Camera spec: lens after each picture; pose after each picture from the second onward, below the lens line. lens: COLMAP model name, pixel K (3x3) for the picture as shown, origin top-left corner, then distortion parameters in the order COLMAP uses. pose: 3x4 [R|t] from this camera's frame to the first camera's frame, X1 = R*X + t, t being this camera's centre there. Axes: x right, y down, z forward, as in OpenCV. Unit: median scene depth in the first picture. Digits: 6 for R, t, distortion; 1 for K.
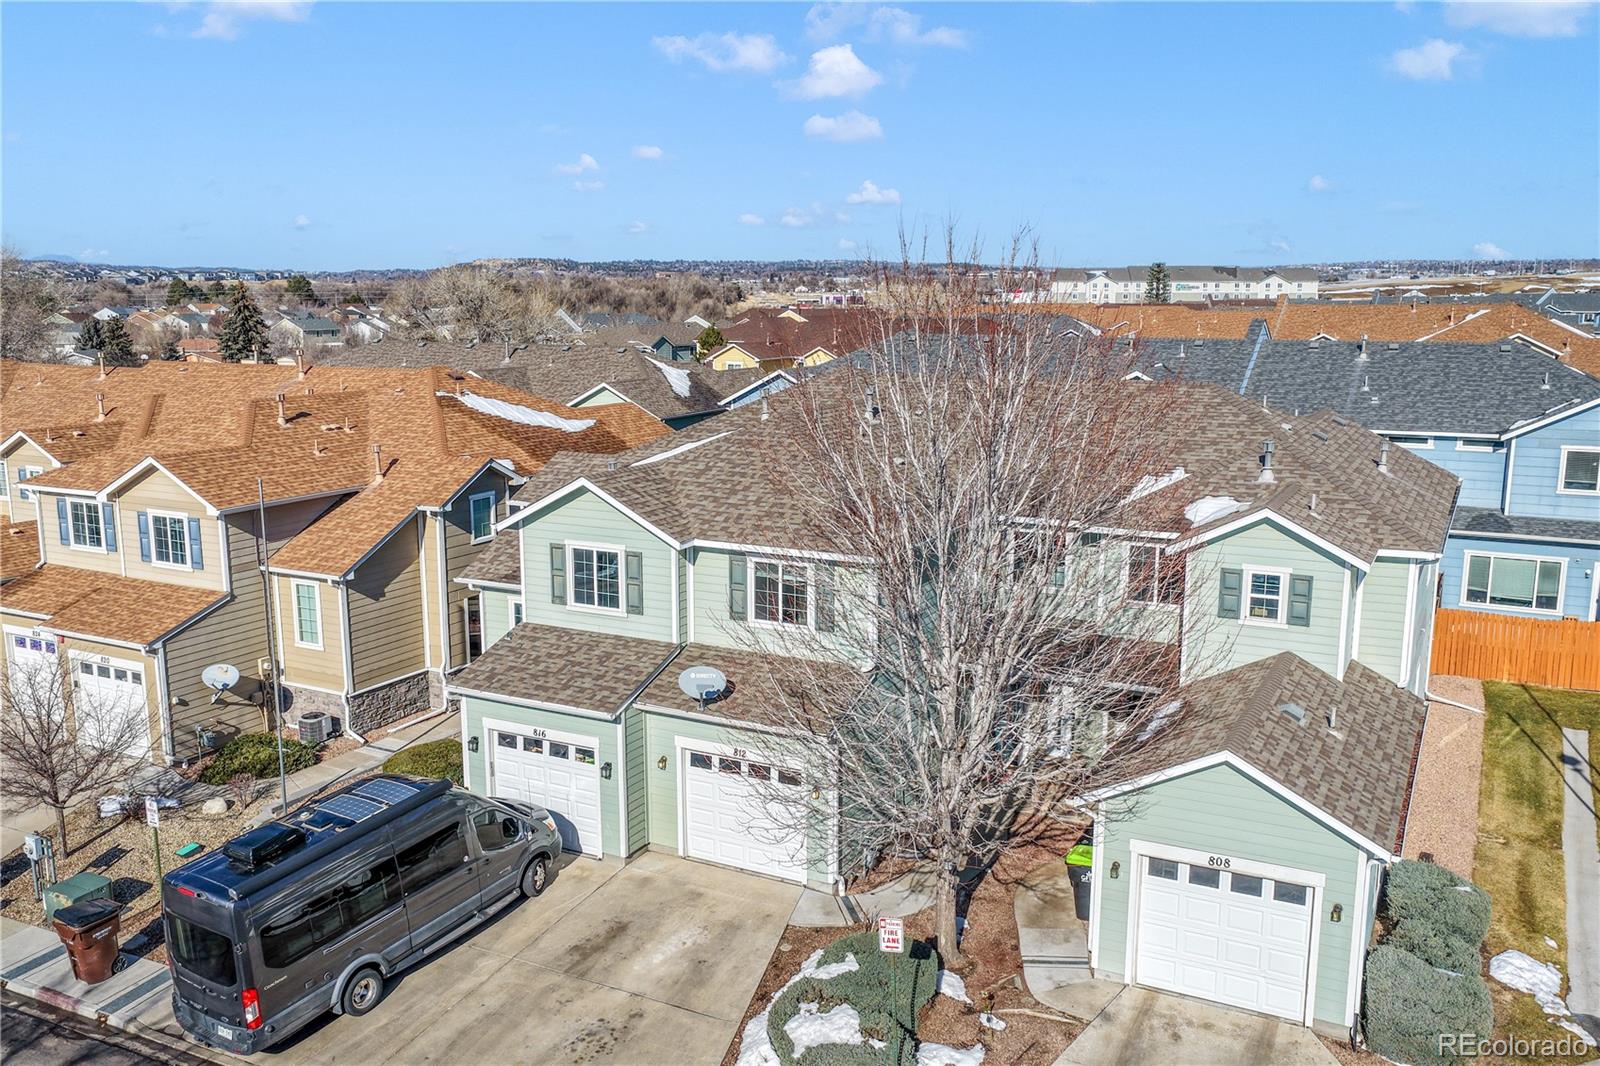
lens RADIAL K [[1335.7, 0, 803.4], [0, 1335.7, 536.1], [0, 0, 1]] dist [-0.010664, 0.038200]
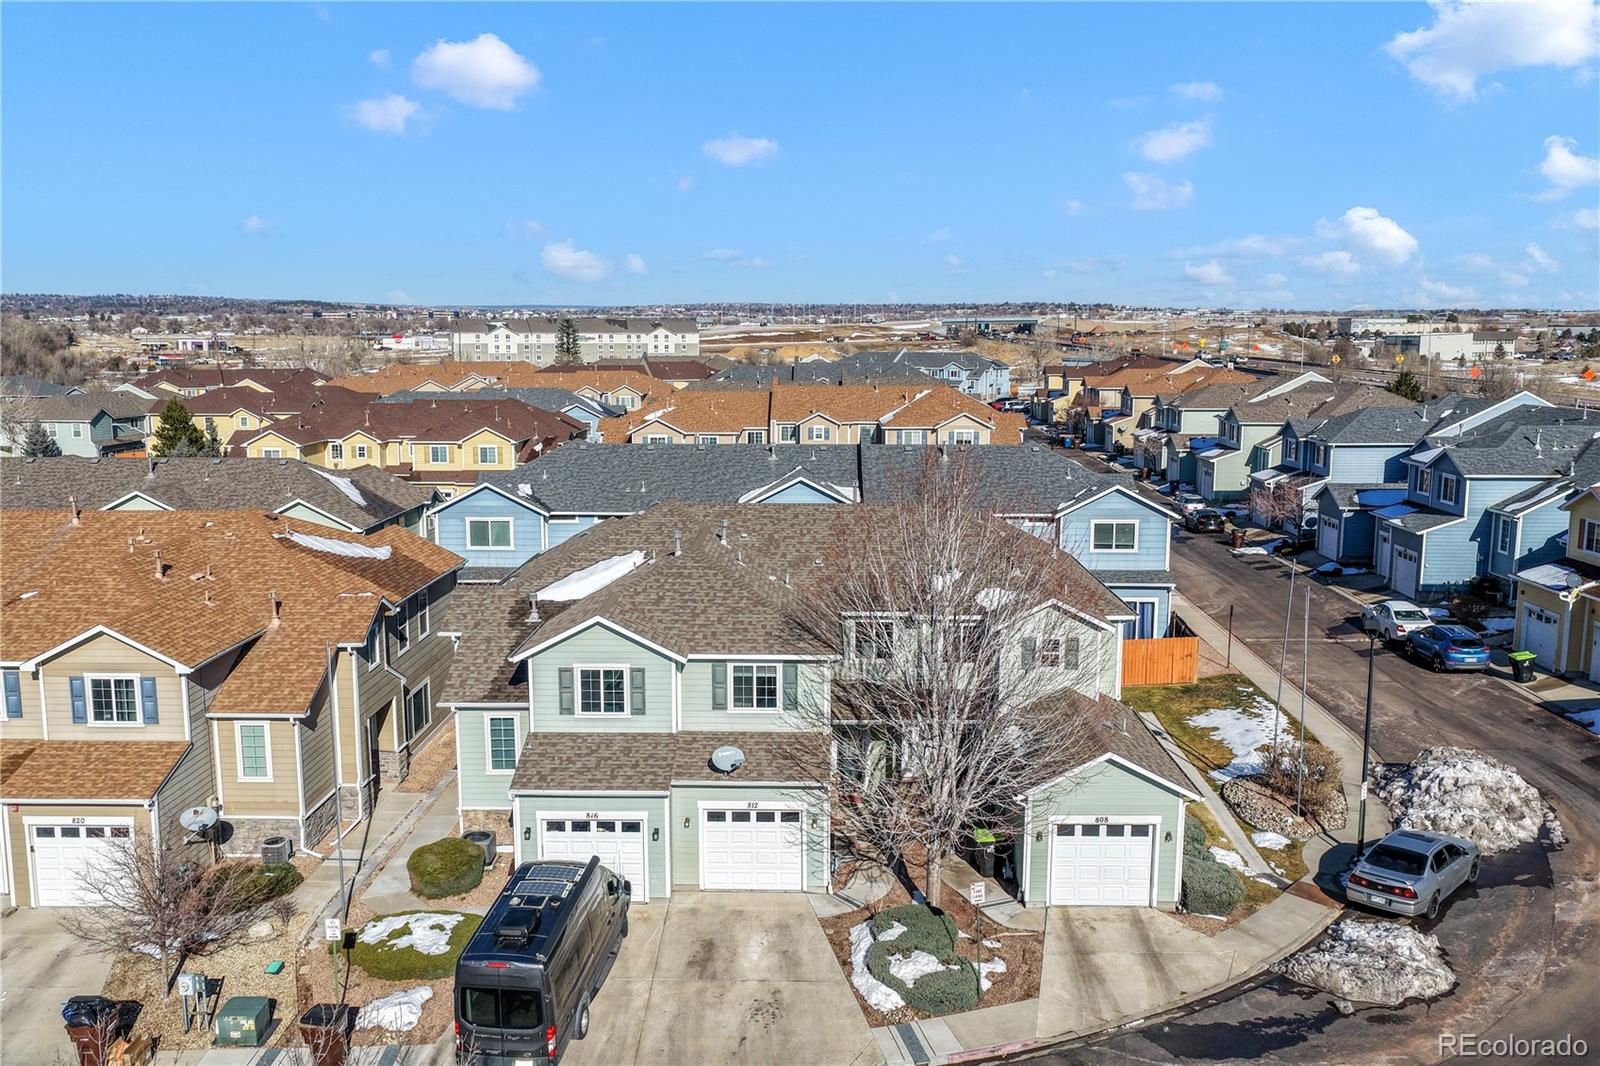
lens RADIAL K [[1335.7, 0, 801.0], [0, 1335.7, 529.9], [0, 0, 1]] dist [-0.010664, 0.038200]
pose [[0.893626, -0.064341, 0.444177, -0.541625], [0.078702, 0.996801, -0.013946, -0.090135], [-0.441859, 0.047420, 0.895830, -0.253472]]
